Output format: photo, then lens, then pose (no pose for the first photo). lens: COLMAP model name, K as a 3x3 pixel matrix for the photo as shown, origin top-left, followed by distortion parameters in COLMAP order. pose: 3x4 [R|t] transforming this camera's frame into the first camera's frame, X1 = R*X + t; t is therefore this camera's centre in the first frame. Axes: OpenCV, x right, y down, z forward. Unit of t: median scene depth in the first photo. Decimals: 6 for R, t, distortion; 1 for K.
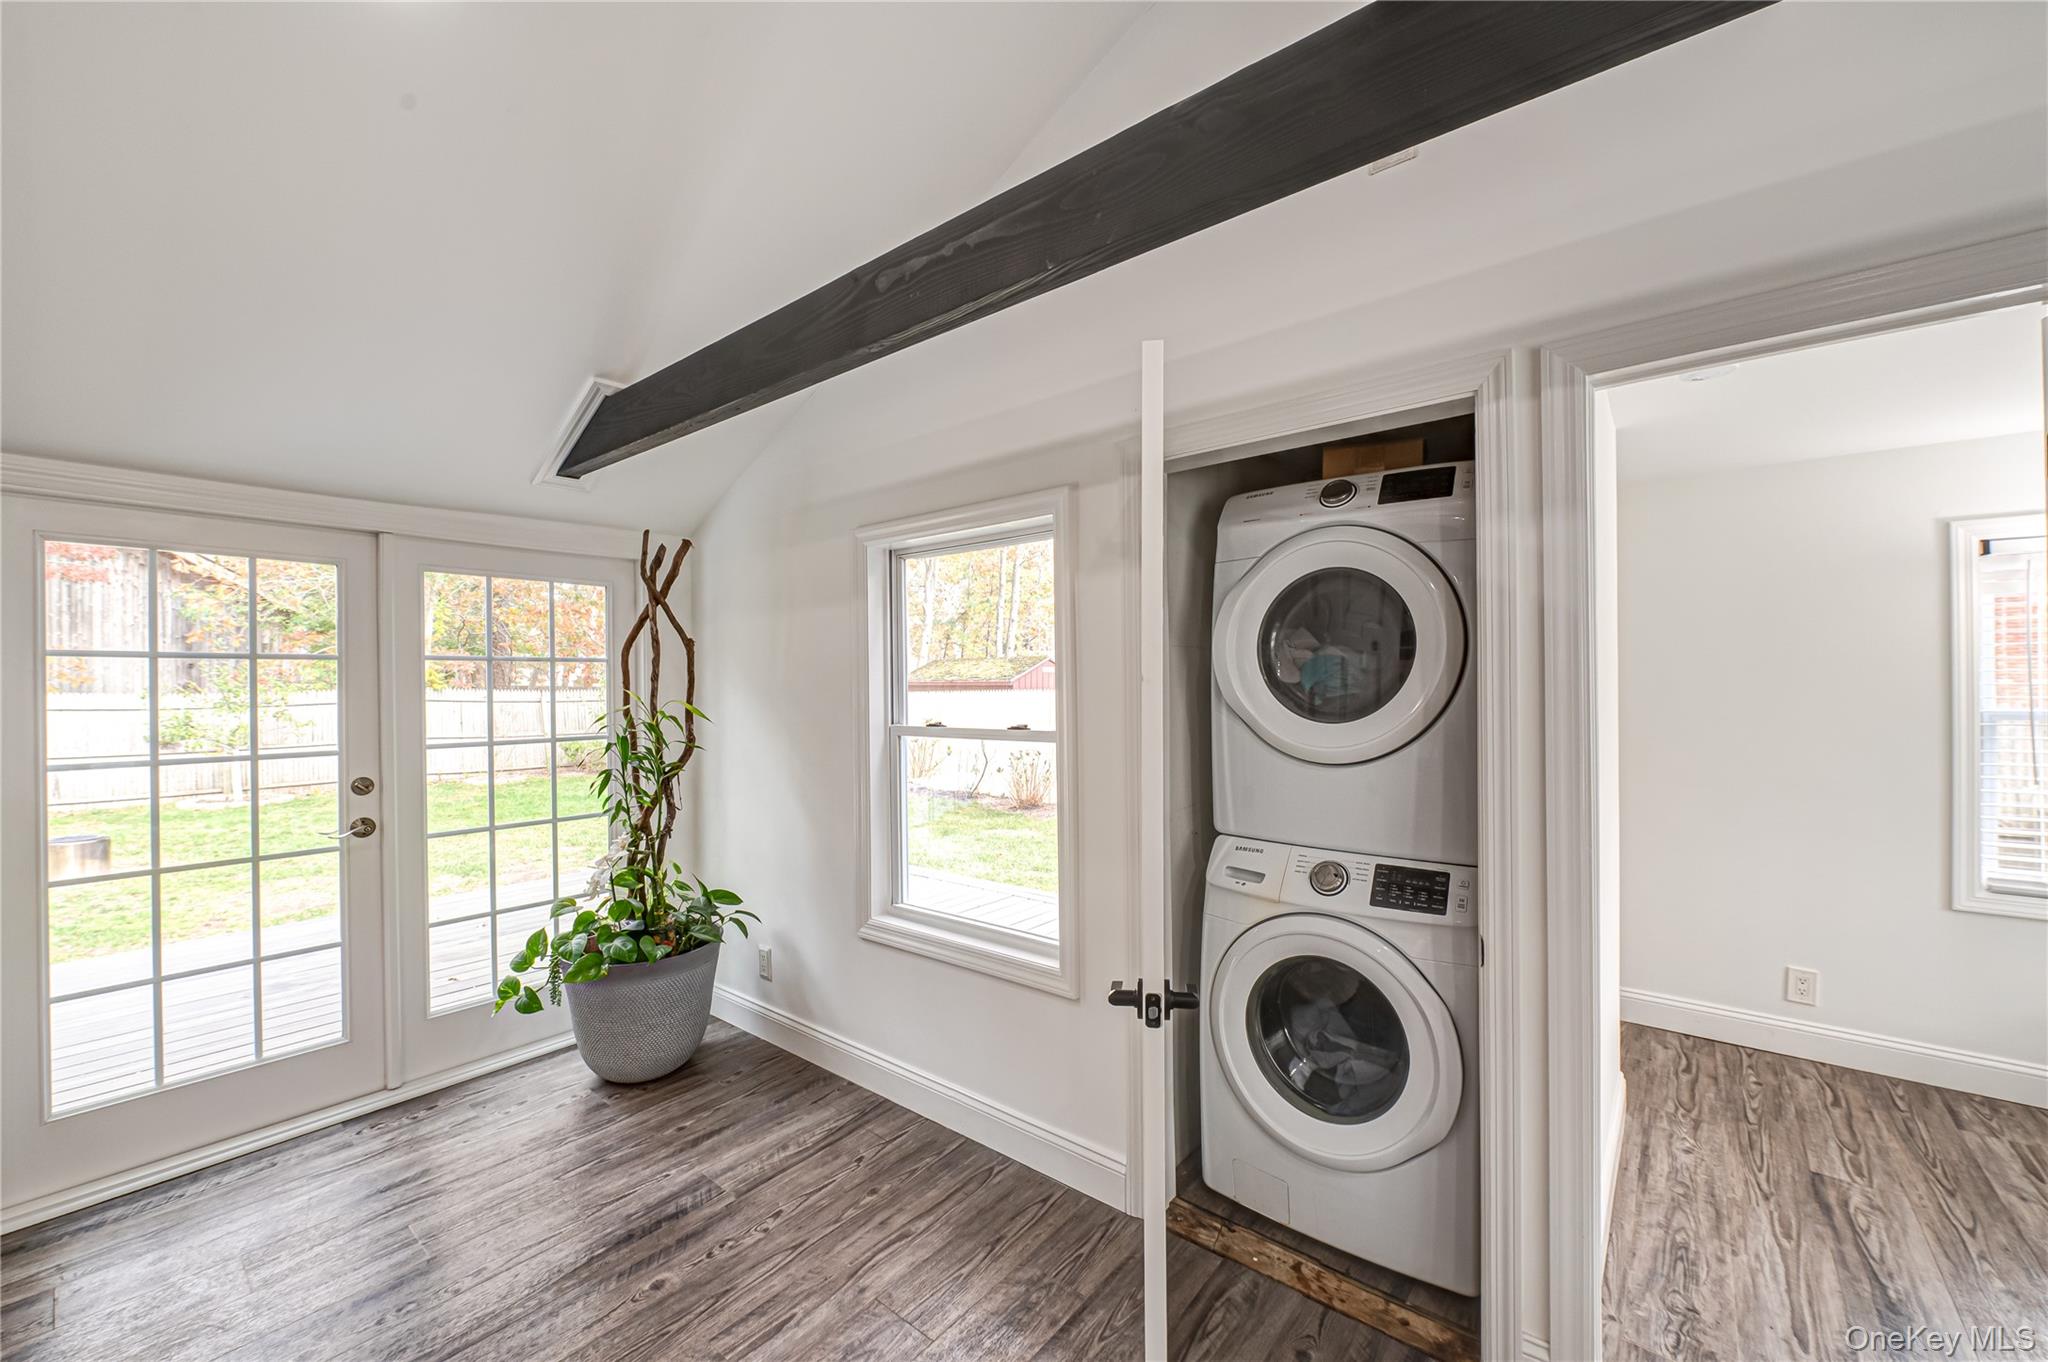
lens RADIAL K [[803.7, 0, 1031.9], [0, 803.7, 689.5], [0, 0, 1]] dist [-0.006264, -0.001379]
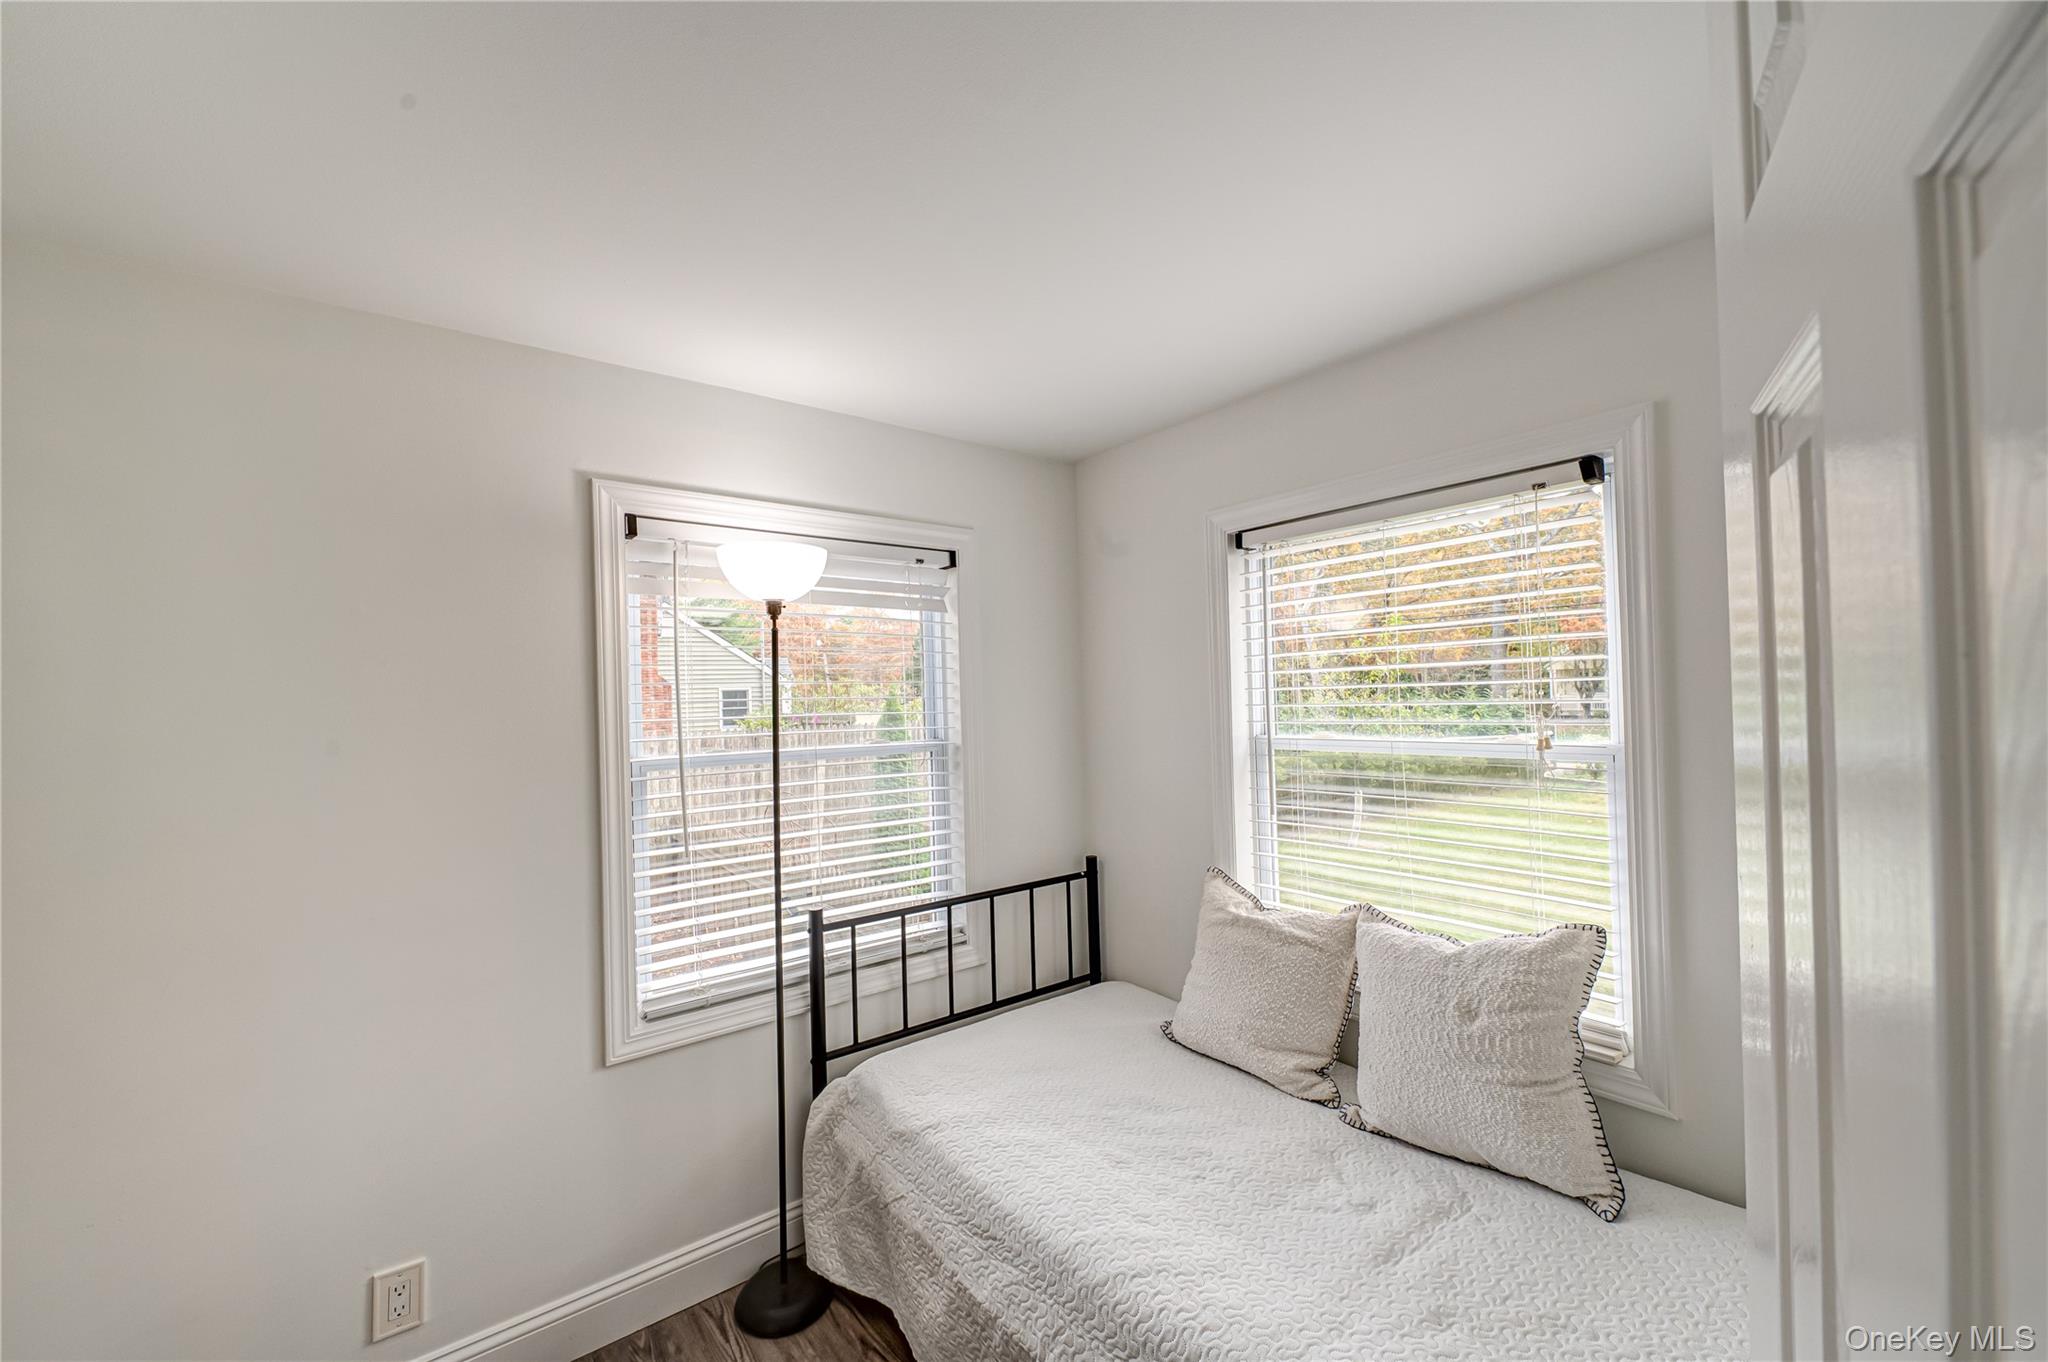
lens RADIAL K [[803.7, 0, 1027.3], [0, 803.7, 695.4], [0, 0, 1]] dist [-0.006264, -0.001379]
pose [[0.206051, 0.014902, 0.978428, 0.580357], [0.030440, 0.999303, -0.021630, -0.004419], [-0.978068, 0.034240, 0.205454, 0.515168]]
